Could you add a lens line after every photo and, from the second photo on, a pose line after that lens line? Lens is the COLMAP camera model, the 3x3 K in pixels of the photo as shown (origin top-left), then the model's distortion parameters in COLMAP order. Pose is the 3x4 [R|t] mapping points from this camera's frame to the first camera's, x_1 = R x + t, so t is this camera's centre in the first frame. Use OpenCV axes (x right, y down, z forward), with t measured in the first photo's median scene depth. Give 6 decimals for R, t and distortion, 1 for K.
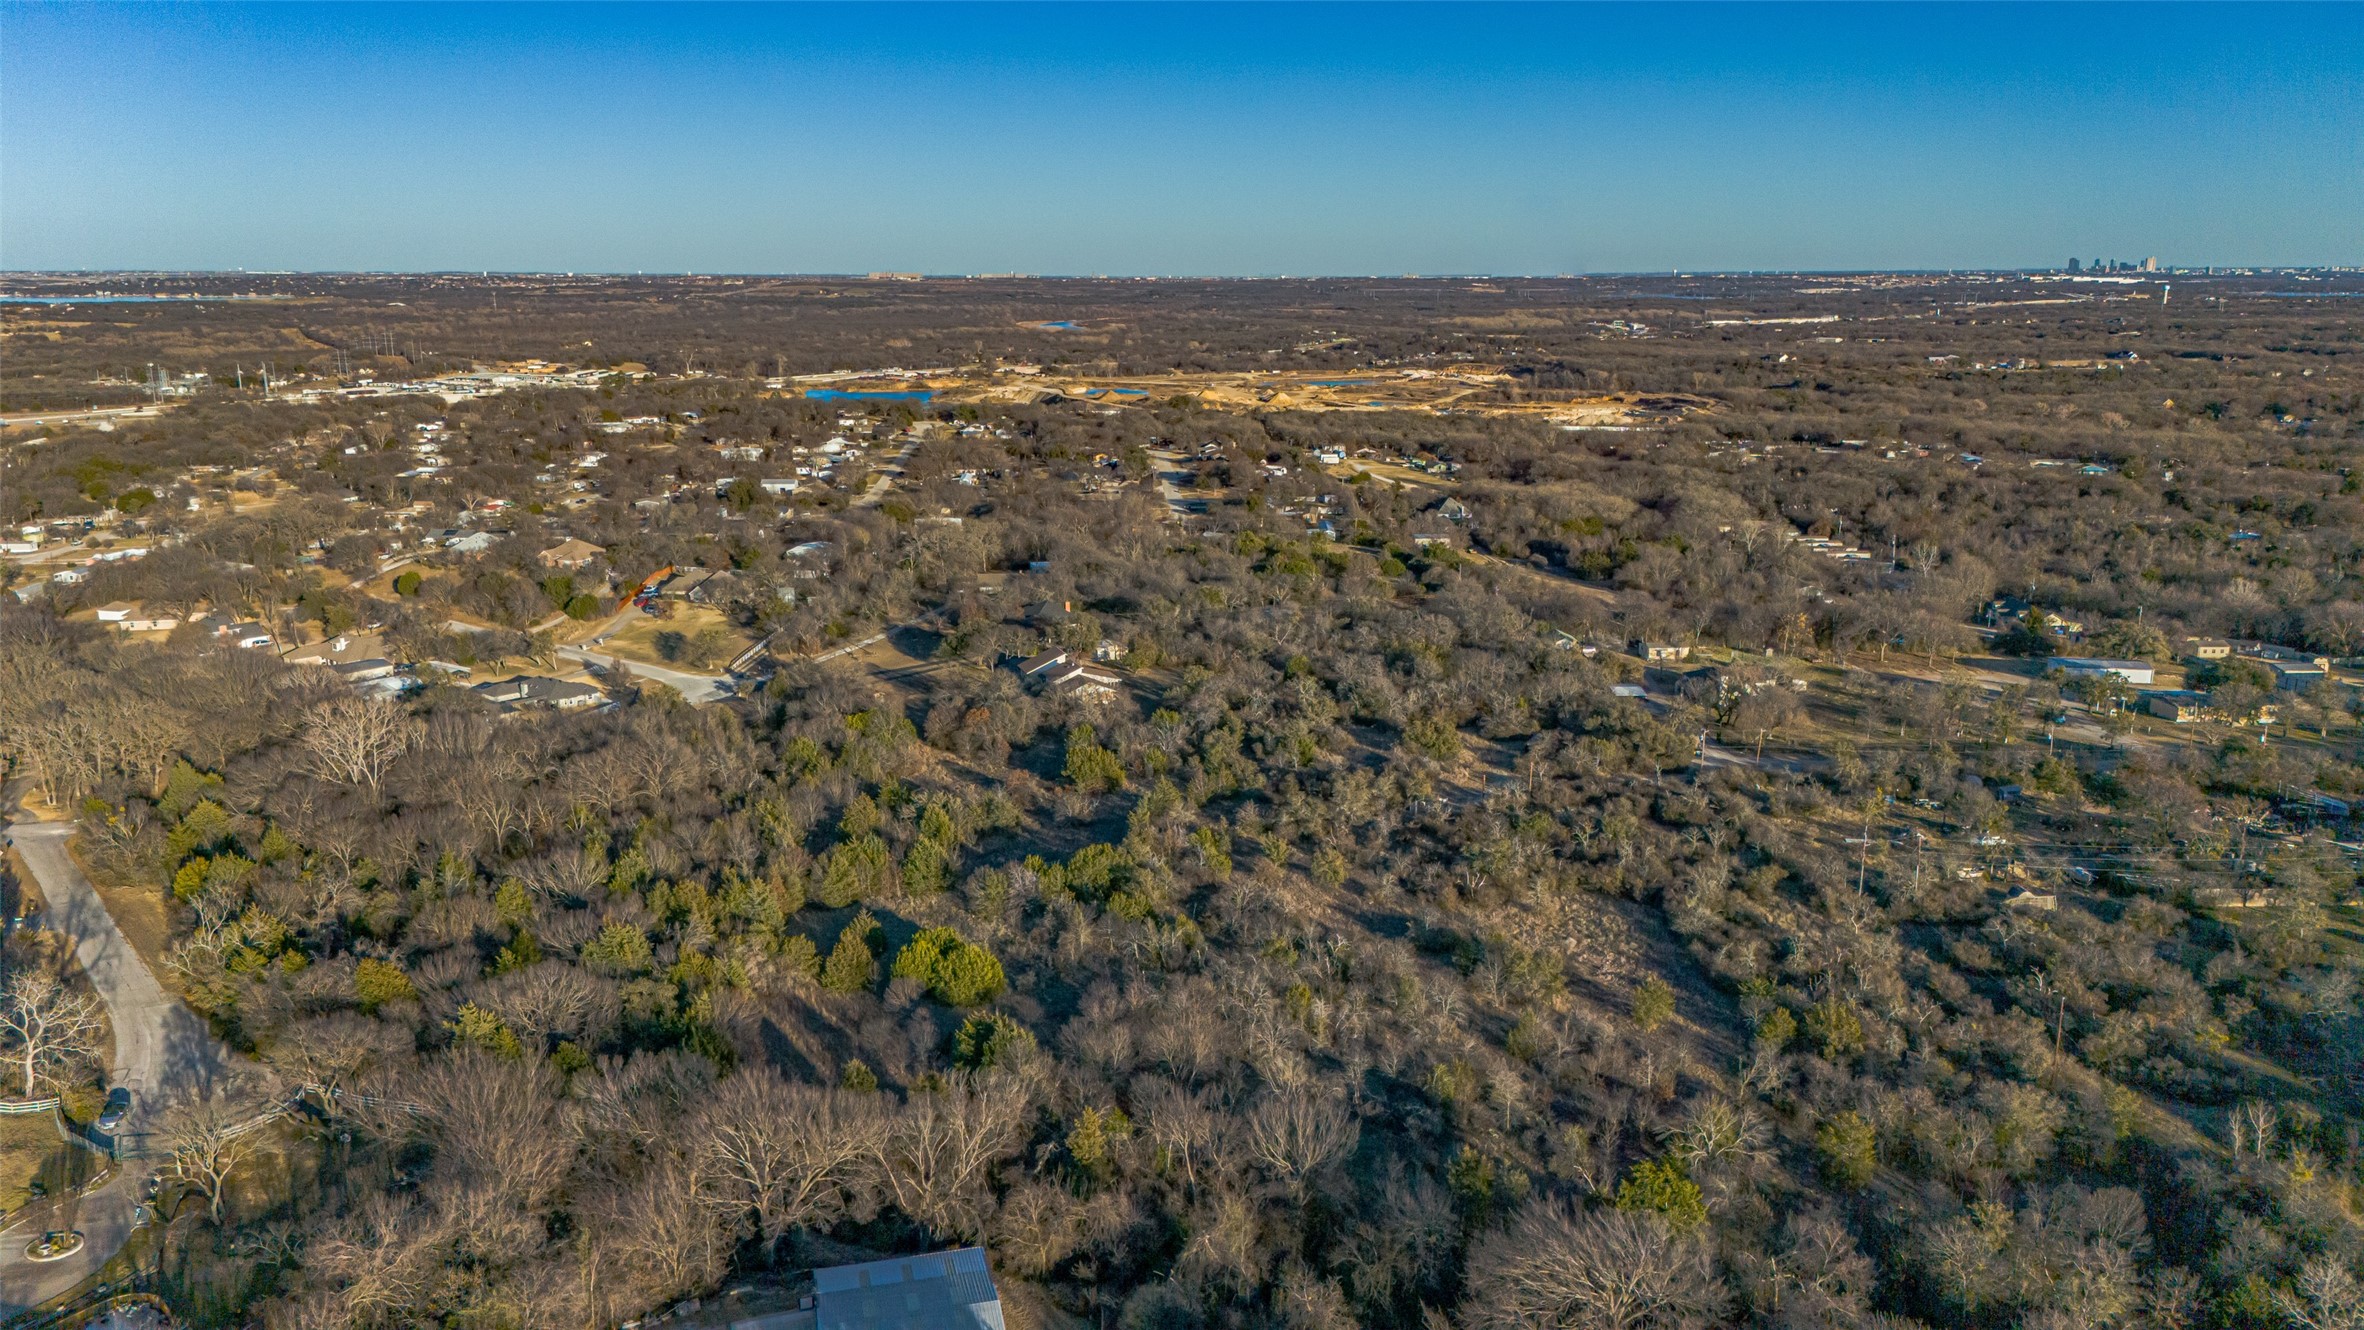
lens RADIAL K [[1736.1, 0, 1194.7], [0, 1736.1, 671.2], [0, 0, 1]] dist [0.086448, -0.092753]
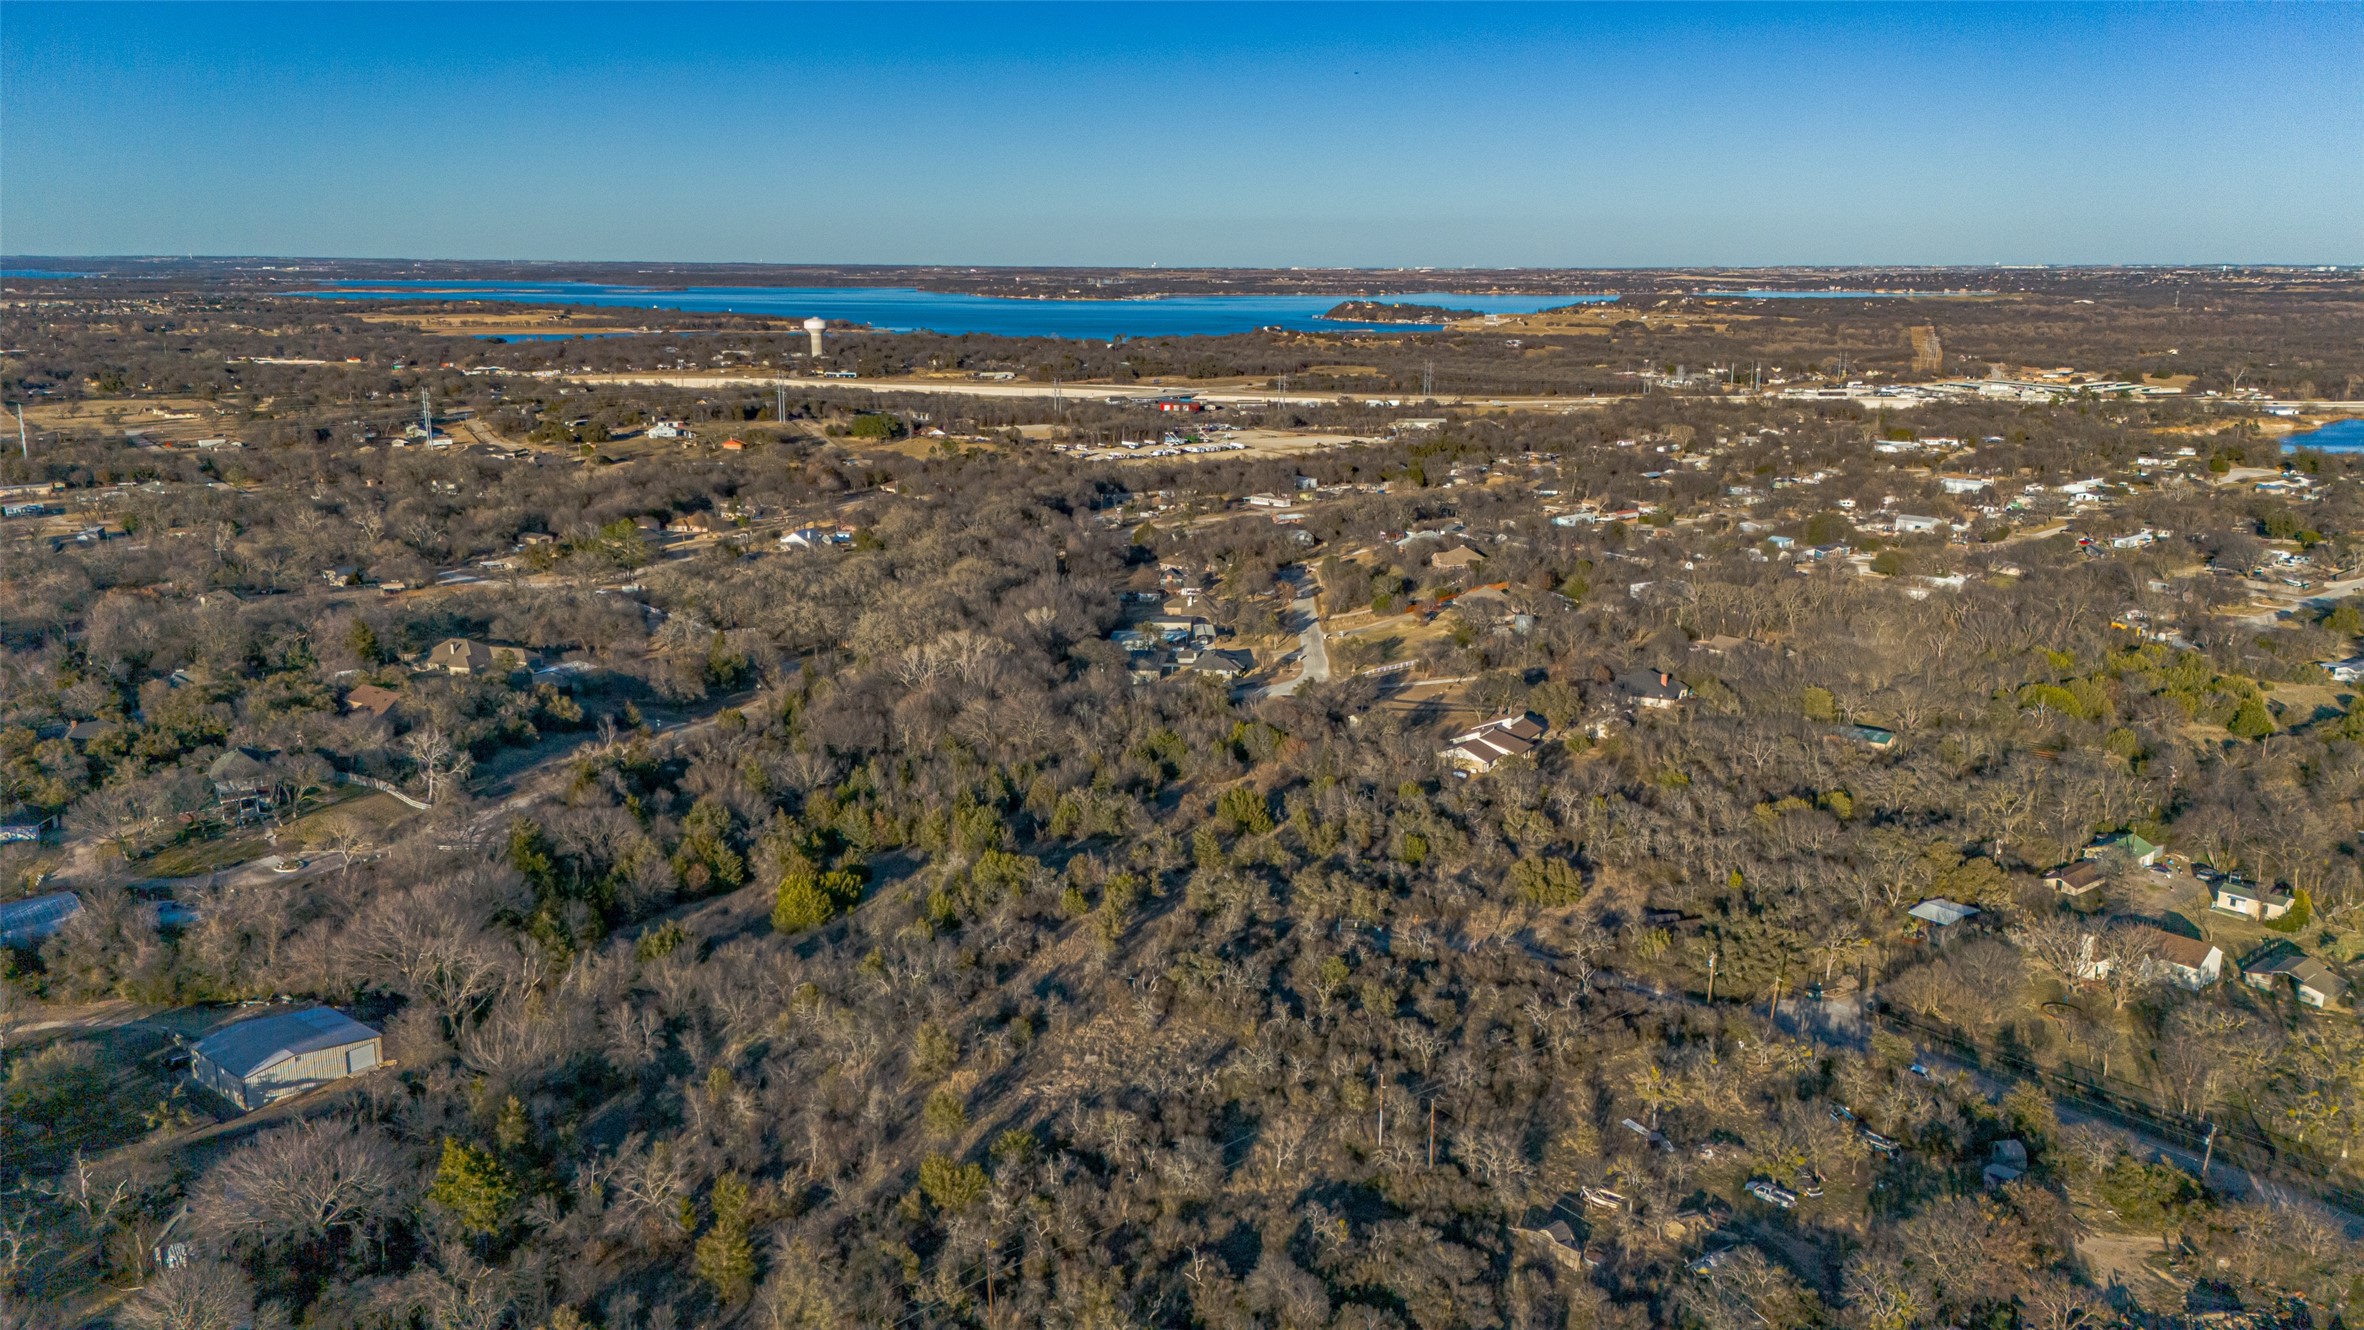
lens RADIAL K [[1736.1, 0, 1187.9], [0, 1736.1, 668.8], [0, 0, 1]] dist [0.086448, -0.092753]
pose [[0.606410, 0.184915, -0.773352, 0.452803], [-0.182931, 0.978939, 0.090631, -0.074120], [0.773824, 0.086510, 0.627465, 0.193560]]
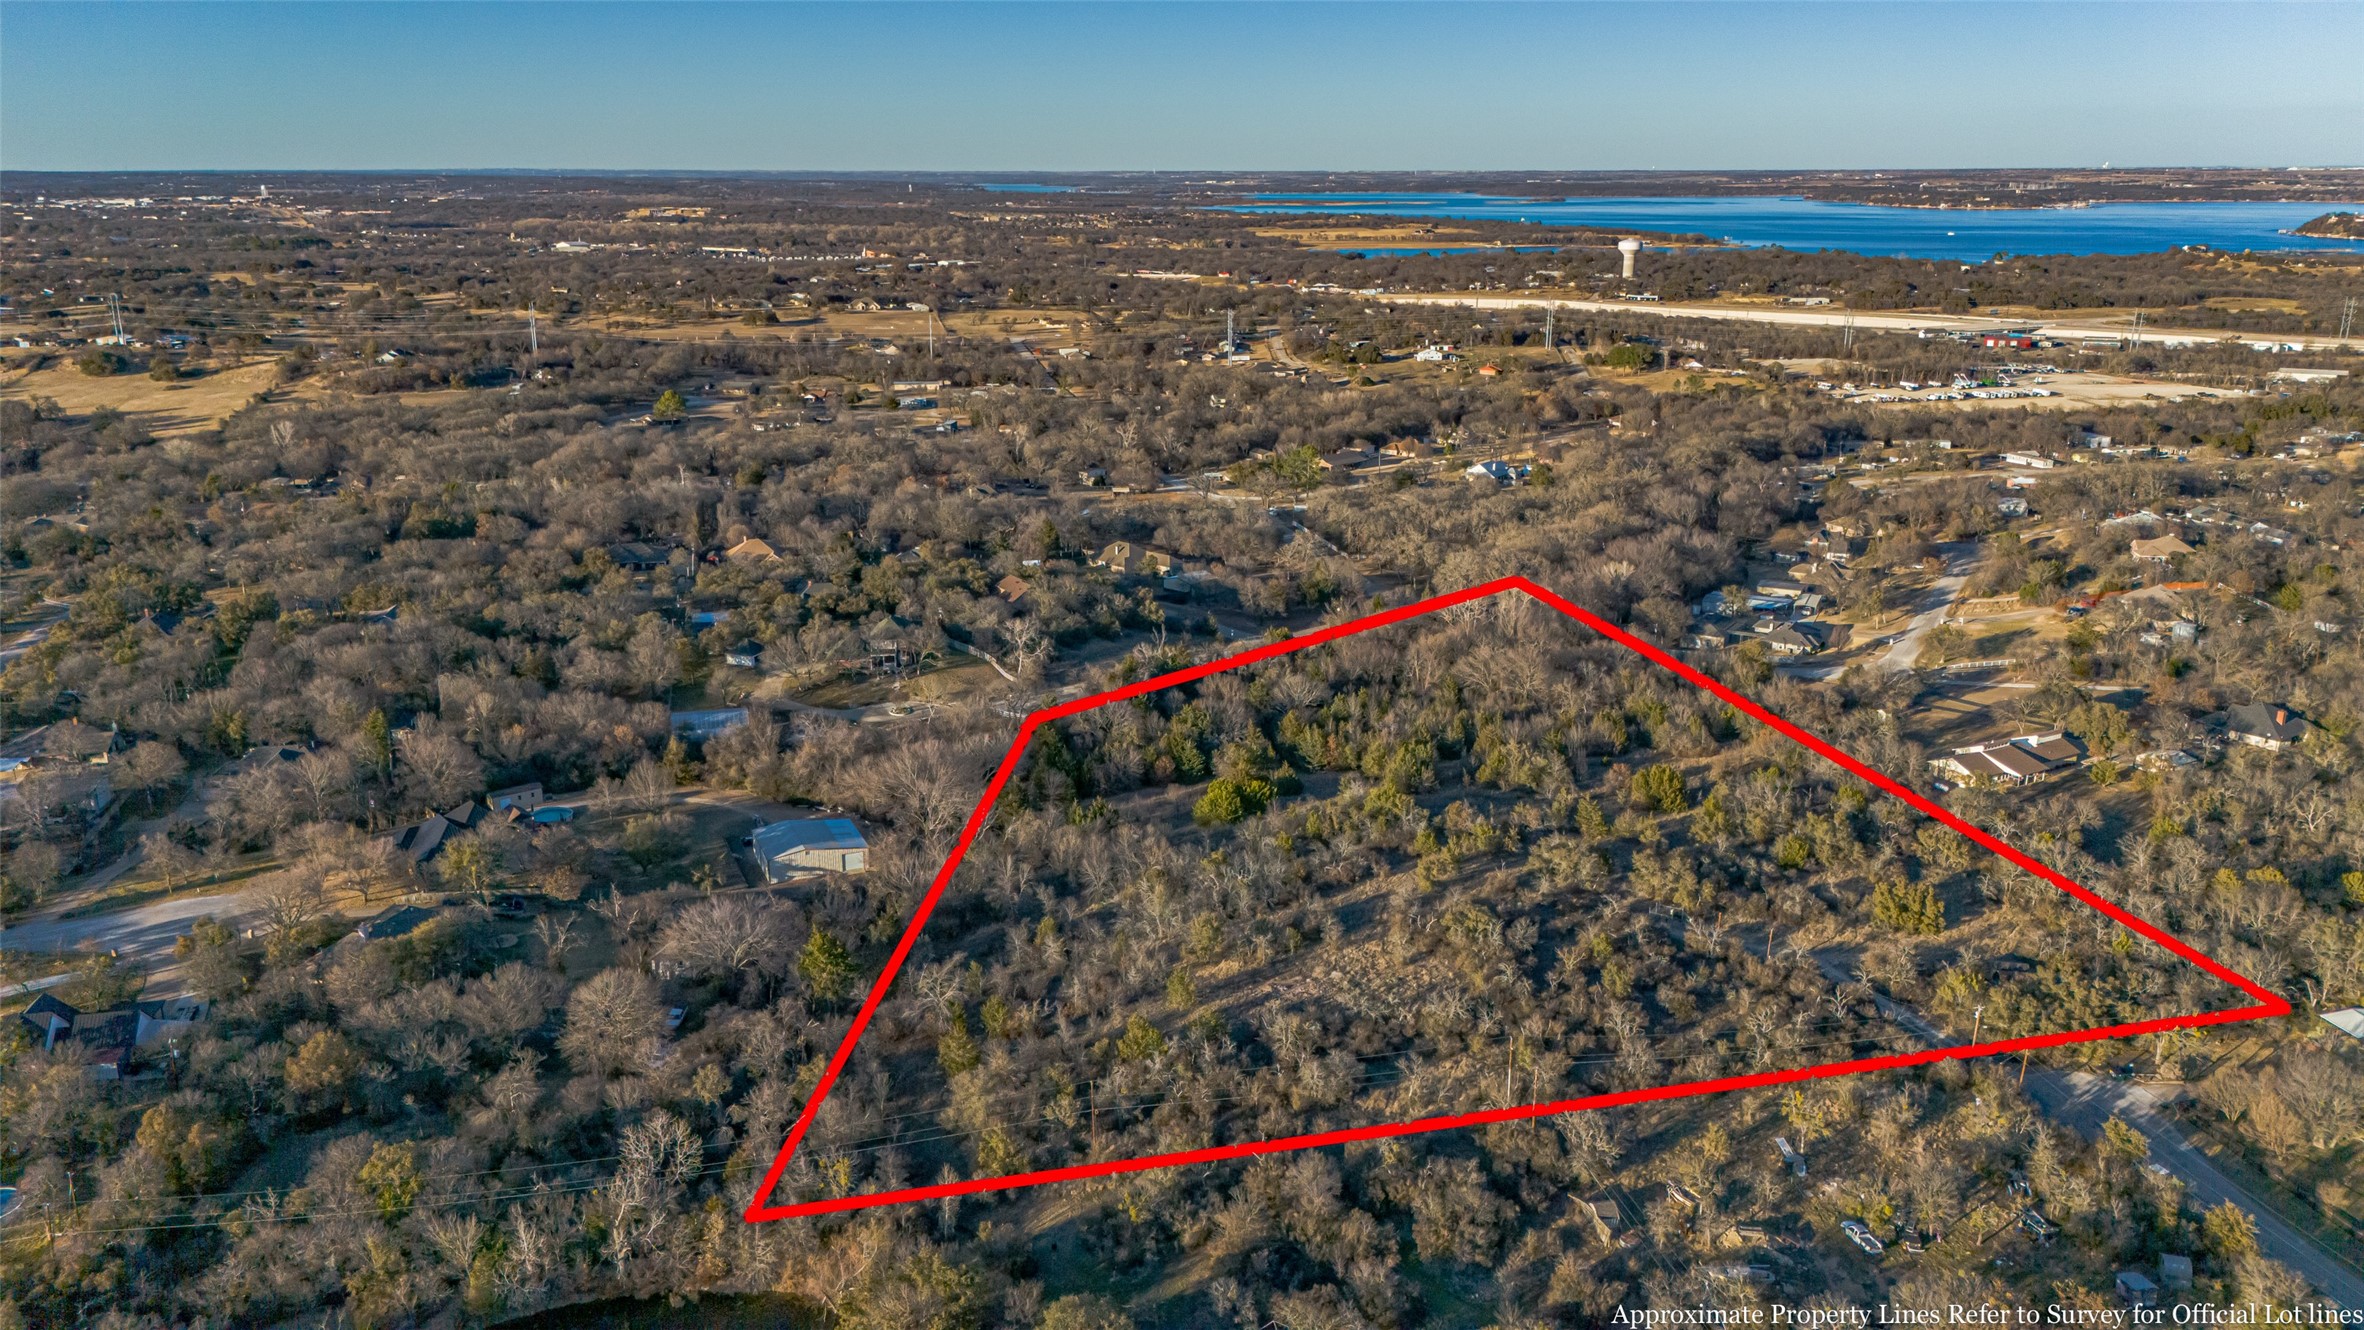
lens RADIAL K [[1736.1, 0, 1179.8], [0, 1736.1, 669.7], [0, 0, 1]] dist [0.086448, -0.092753]
pose [[0.160085, 0.274997, -0.948024, 0.565637], [-0.220195, 0.946158, 0.237273, -0.128321], [0.962230, 0.170766, 0.212018, 0.298887]]
